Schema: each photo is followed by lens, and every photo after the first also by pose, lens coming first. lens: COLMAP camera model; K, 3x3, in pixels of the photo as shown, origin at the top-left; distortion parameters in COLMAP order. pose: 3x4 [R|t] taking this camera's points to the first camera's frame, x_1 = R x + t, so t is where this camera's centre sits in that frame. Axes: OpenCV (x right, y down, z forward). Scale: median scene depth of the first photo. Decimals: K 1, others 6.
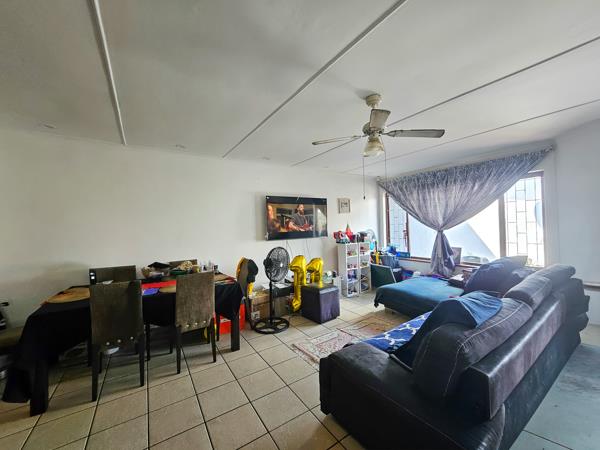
lens RADIAL K [[246.5, 0, 303.3], [0, 246.5, 226.9], [0, 0, 1]] dist [-0.004069, -0.000887]
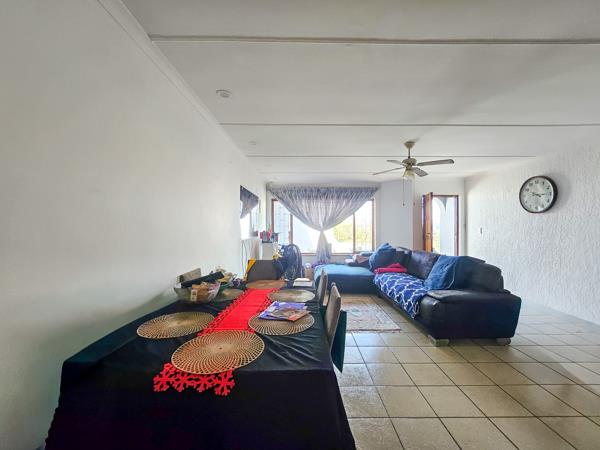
lens RADIAL K [[246.5, 0, 302.8], [0, 246.5, 228.1], [0, 0, 1]] dist [-0.004069, -0.000887]
pose [[0.552525, 0.020639, 0.833241, -0.647125], [-0.016216, 0.999770, -0.014011, 0.017519], [-0.833339, -0.005771, 0.552732, 0.332203]]
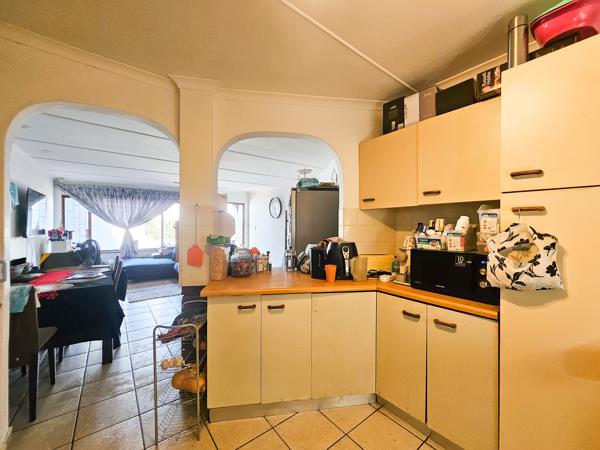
lens RADIAL K [[246.5, 0, 308.0], [0, 246.5, 227.5], [0, 0, 1]] dist [-0.004069, -0.000887]
pose [[-0.096168, 0.012973, 0.995281, -1.016197], [-0.009514, 0.999857, -0.013952, 0.015557], [-0.995320, -0.010811, -0.096031, 0.063742]]
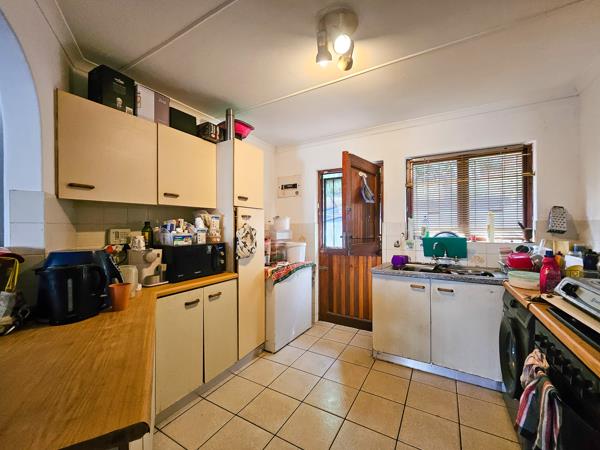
lens RADIAL K [[246.5, 0, 305.2], [0, 246.5, 231.3], [0, 0, 1]] dist [-0.004069, -0.000887]
pose [[-0.891477, 0.033742, -0.451807, -0.691673], [0.031311, 0.999427, 0.012858, 0.018617], [0.451982, -0.002684, -0.892023, 0.302490]]
